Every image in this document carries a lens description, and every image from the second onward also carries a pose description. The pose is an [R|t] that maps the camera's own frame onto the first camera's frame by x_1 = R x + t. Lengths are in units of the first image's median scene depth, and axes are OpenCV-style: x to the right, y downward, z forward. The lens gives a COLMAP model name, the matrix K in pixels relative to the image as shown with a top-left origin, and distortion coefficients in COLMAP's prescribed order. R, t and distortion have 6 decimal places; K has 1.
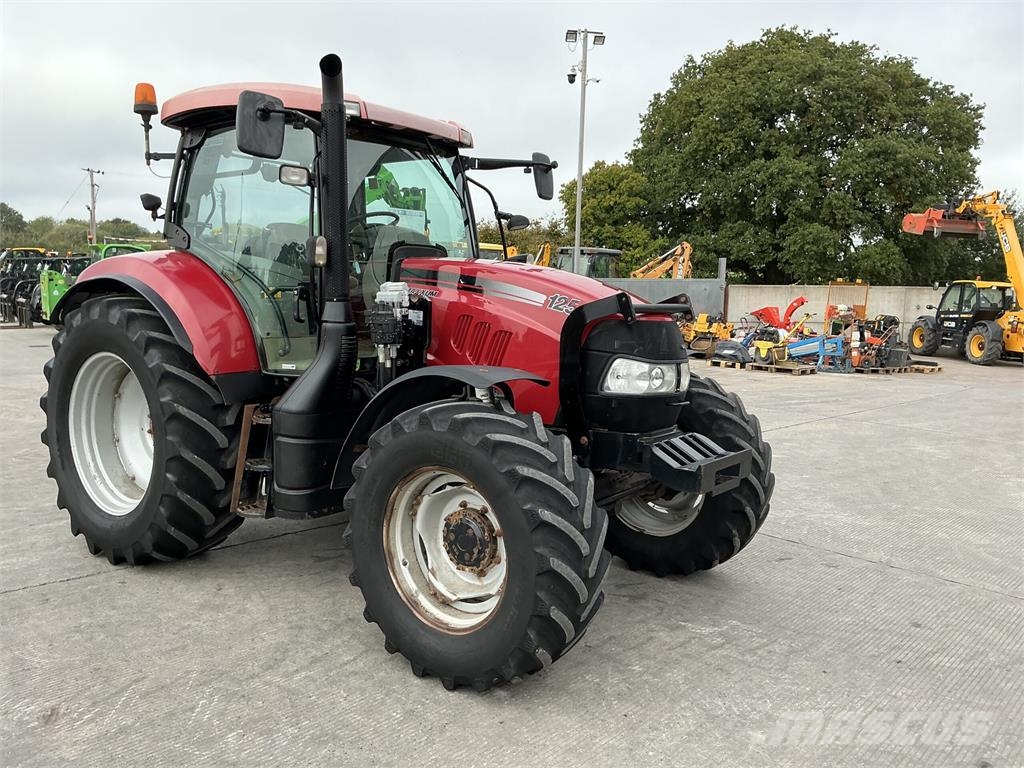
lens RADIAL K [[845.3, 0, 510.6], [0, 845.3, 390.0], [0, 0, 1]] dist [0.113685, -0.230738]
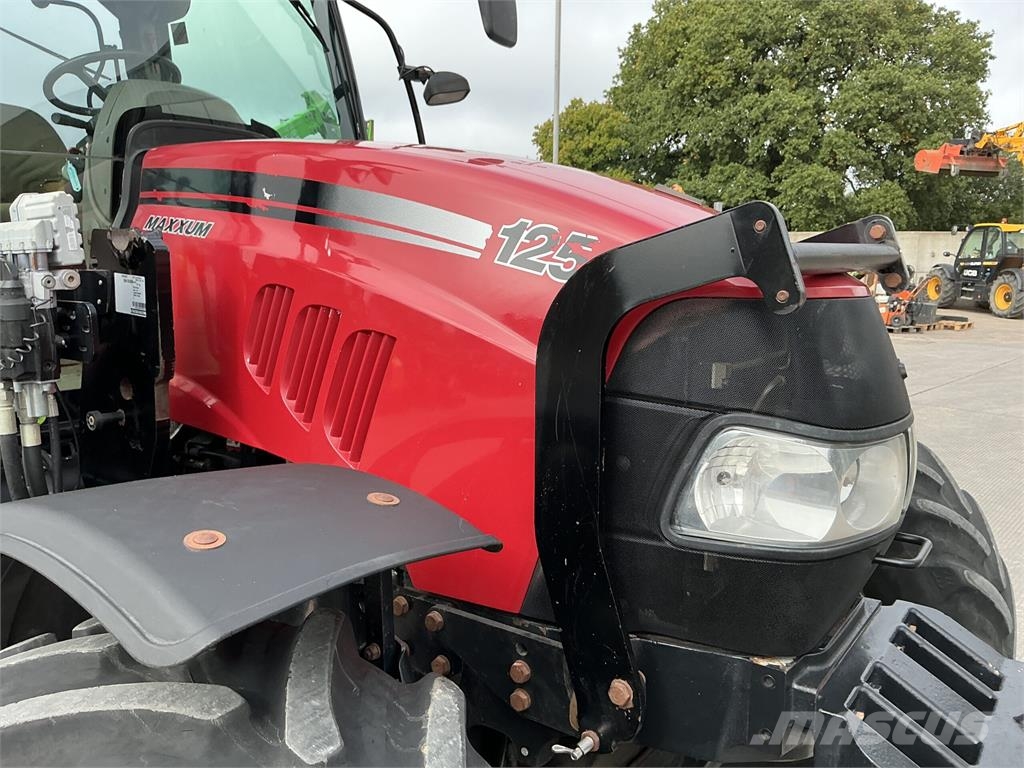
lens RADIAL K [[858.1, 0, 517.4], [0, 858.1, 385.1], [0, 0, 1]] dist [0.108624, -0.215399]
pose [[0.999192, -0.022790, 0.033092, 0.004689], [0.021325, 0.998805, 0.043981, -0.007518], [-0.034054, -0.043240, 0.998484, 0.078073]]
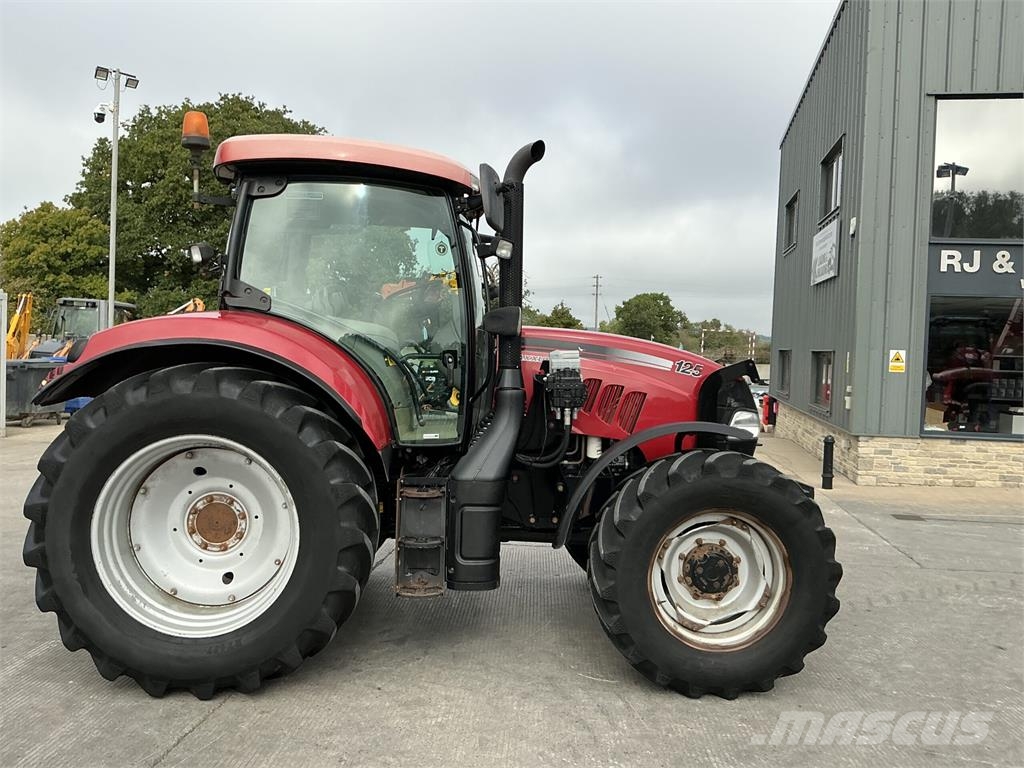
lens RADIAL K [[847.4, 0, 510.2], [0, 847.4, 385.4], [0, 0, 1]] dist [0.103670, -0.205513]
pose [[0.772450, -0.023941, 0.634625, -0.106946], [0.069193, 0.996513, -0.046627, -0.004511], [-0.631295, 0.079928, 0.771413, 0.025970]]
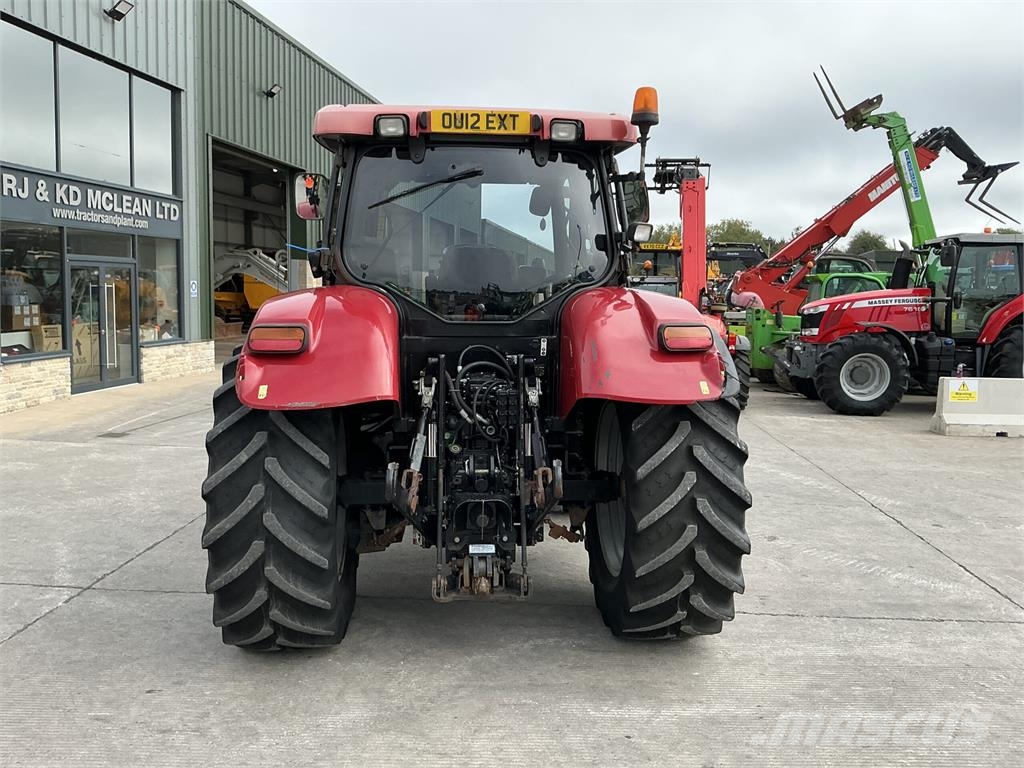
lens RADIAL K [[845.3, 0, 510.6], [0, 845.3, 390.0], [0, 0, 1]] dist [0.113685, -0.230738]
pose [[-0.666496, -0.123023, 0.735288, -0.144769], [0.061459, 0.973866, 0.218649, -0.038768], [-0.742971, 0.190918, -0.641517, 0.250400]]
